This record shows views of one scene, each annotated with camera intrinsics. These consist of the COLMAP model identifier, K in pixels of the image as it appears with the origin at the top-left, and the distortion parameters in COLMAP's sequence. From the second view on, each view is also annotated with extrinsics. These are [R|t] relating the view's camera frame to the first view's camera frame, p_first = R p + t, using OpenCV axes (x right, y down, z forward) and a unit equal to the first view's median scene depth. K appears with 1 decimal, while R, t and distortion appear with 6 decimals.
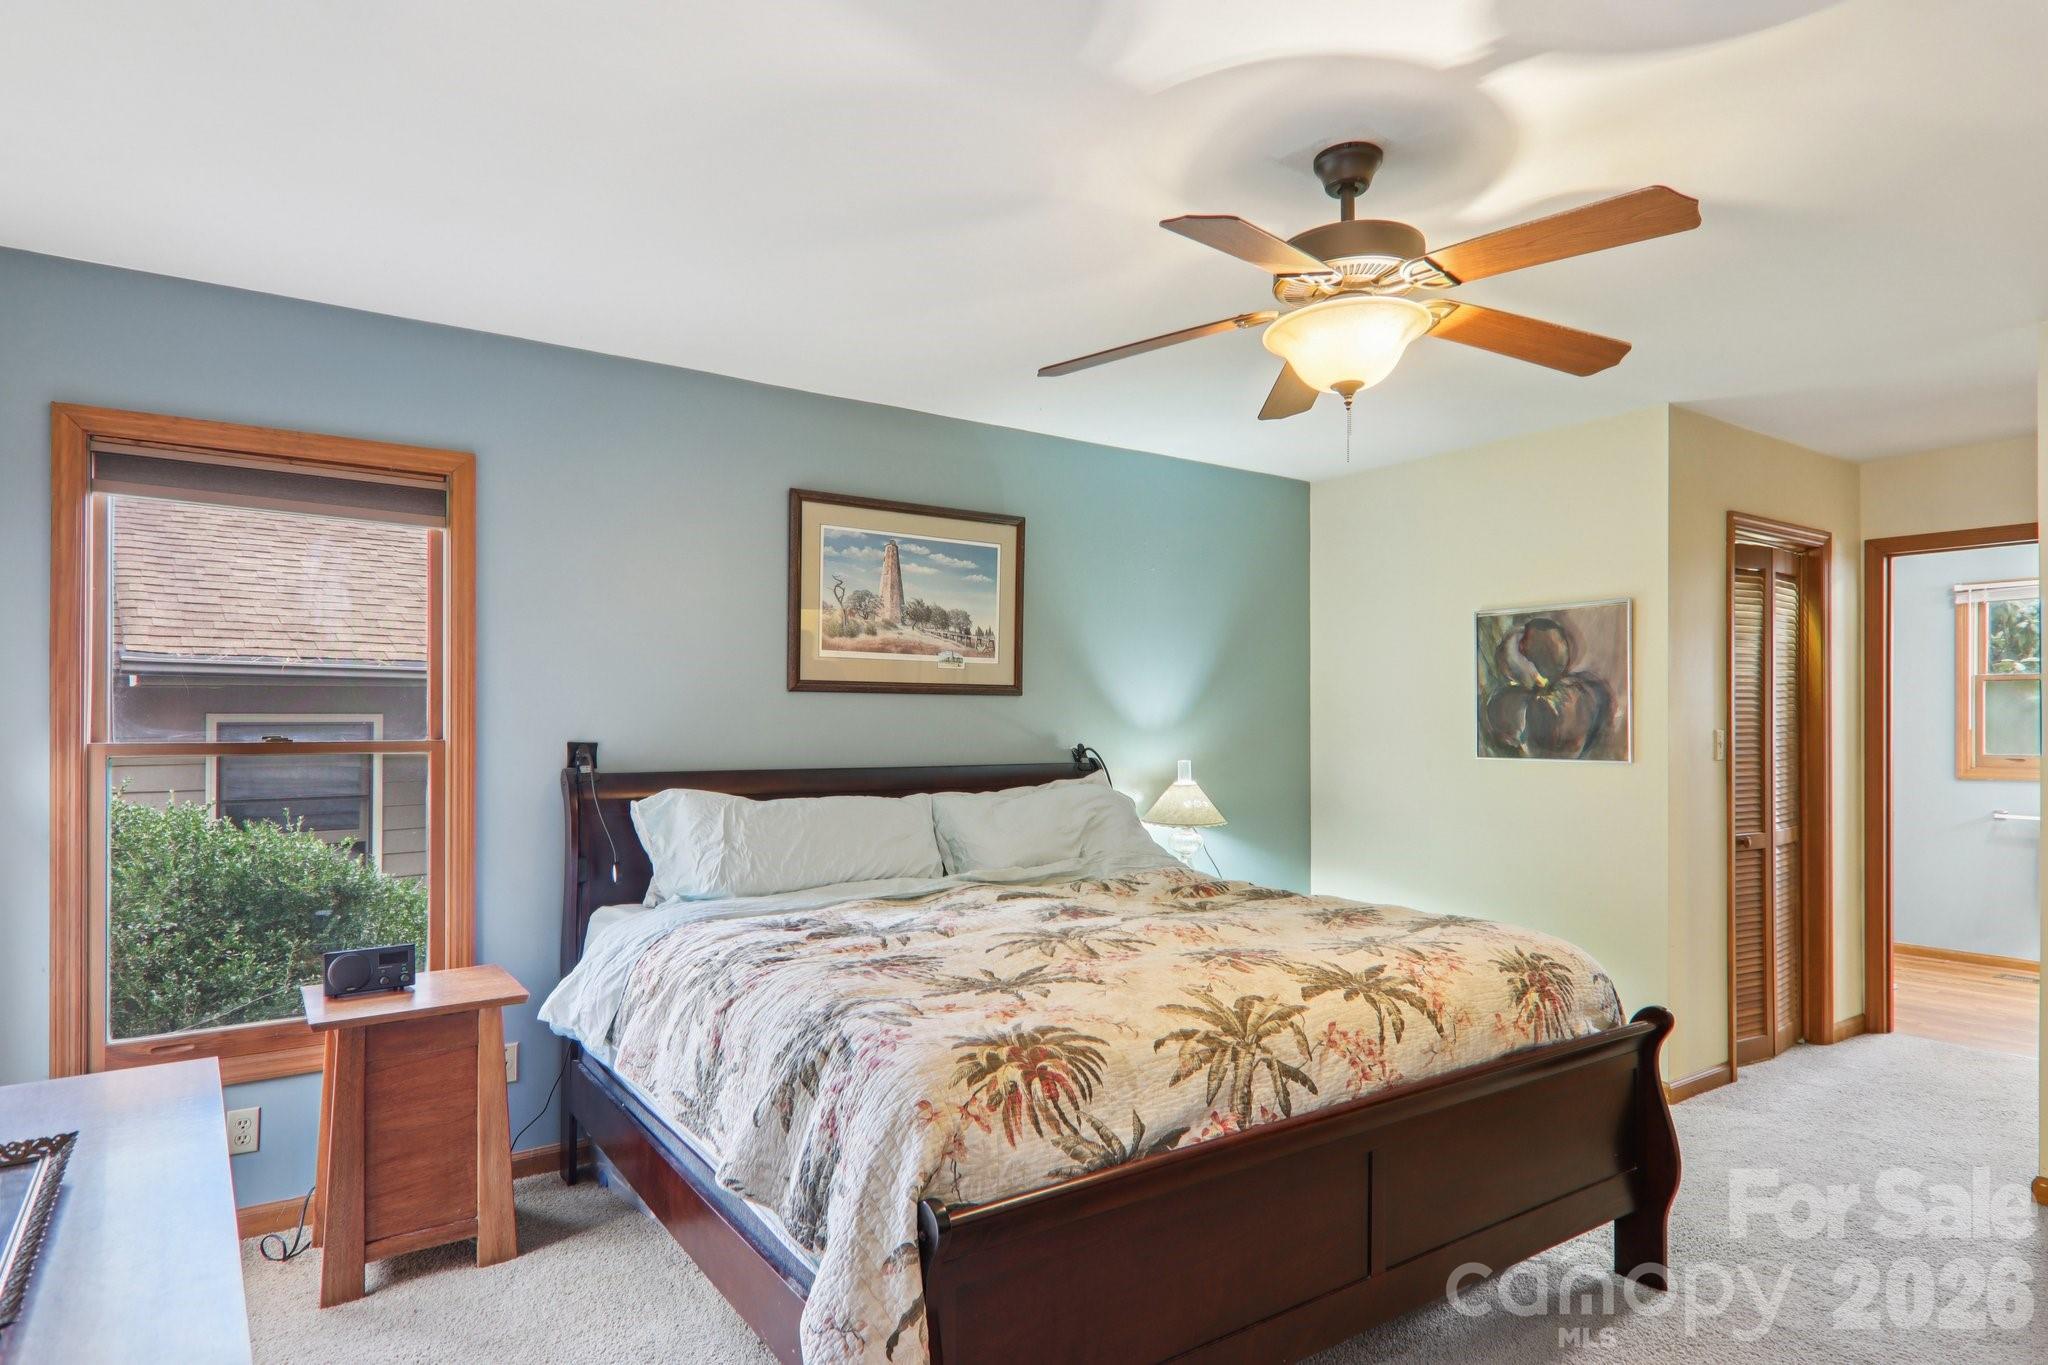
lens RADIAL K [[1157.6, 0, 1012.7], [0, 1157.6, 699.3], [0, 0, 1]] dist [0.015236, 0.000133]
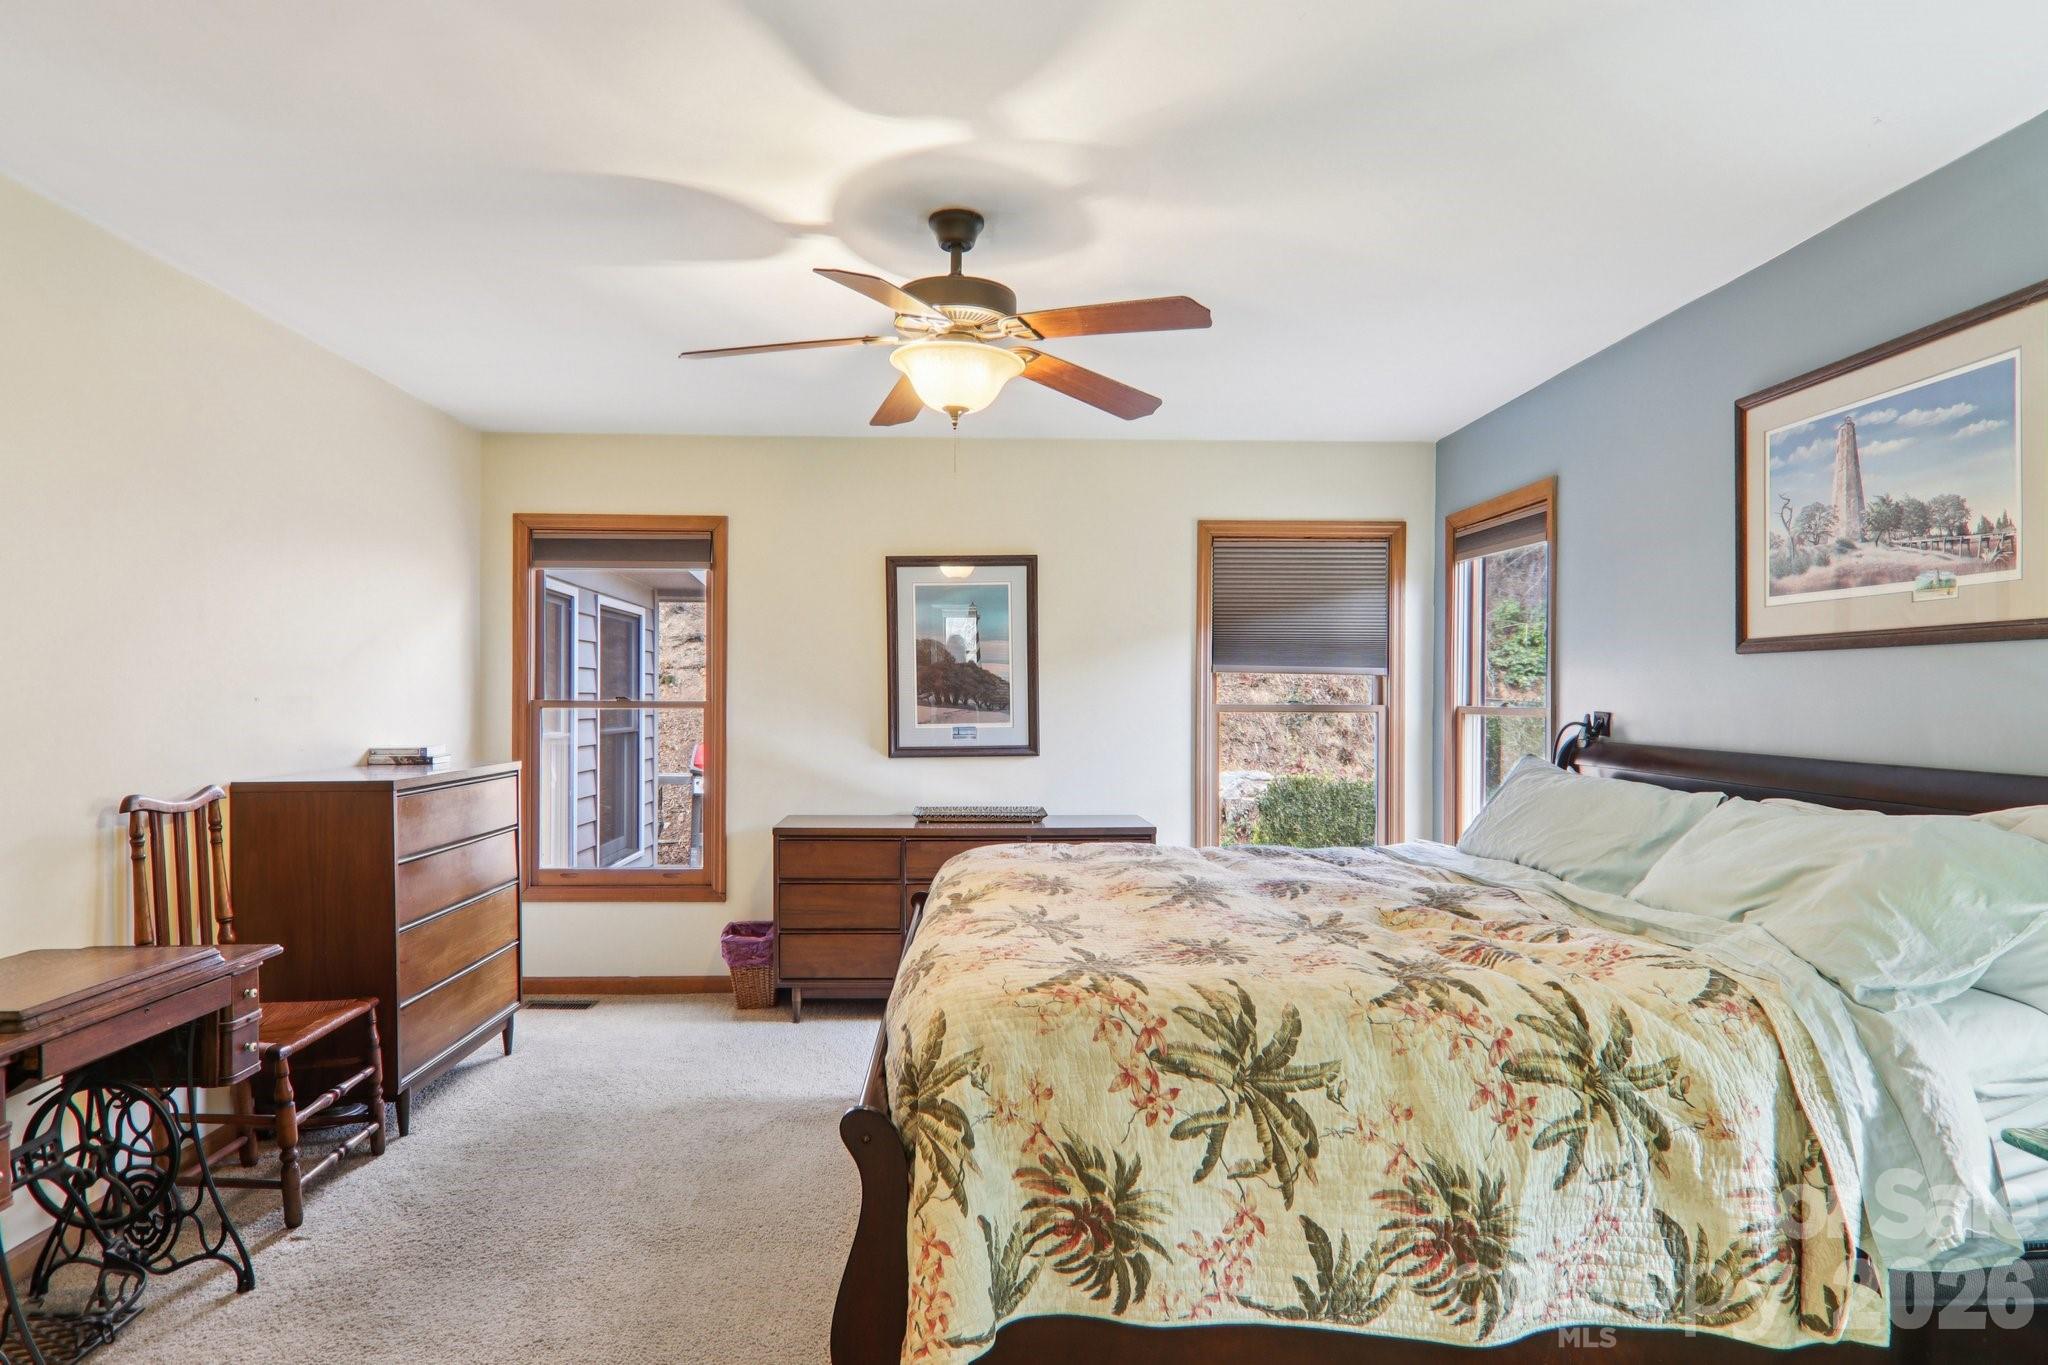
lens RADIAL K [[1157.6, 0, 1017.2], [0, 1157.6, 691.7], [0, 0, 1]] dist [0.015236, 0.000133]
pose [[-0.557630, -0.004104, -0.830079, 0.712561], [0.009886, 0.999884, -0.011585, 0.022294], [0.830030, -0.014667, -0.557525, 0.977156]]
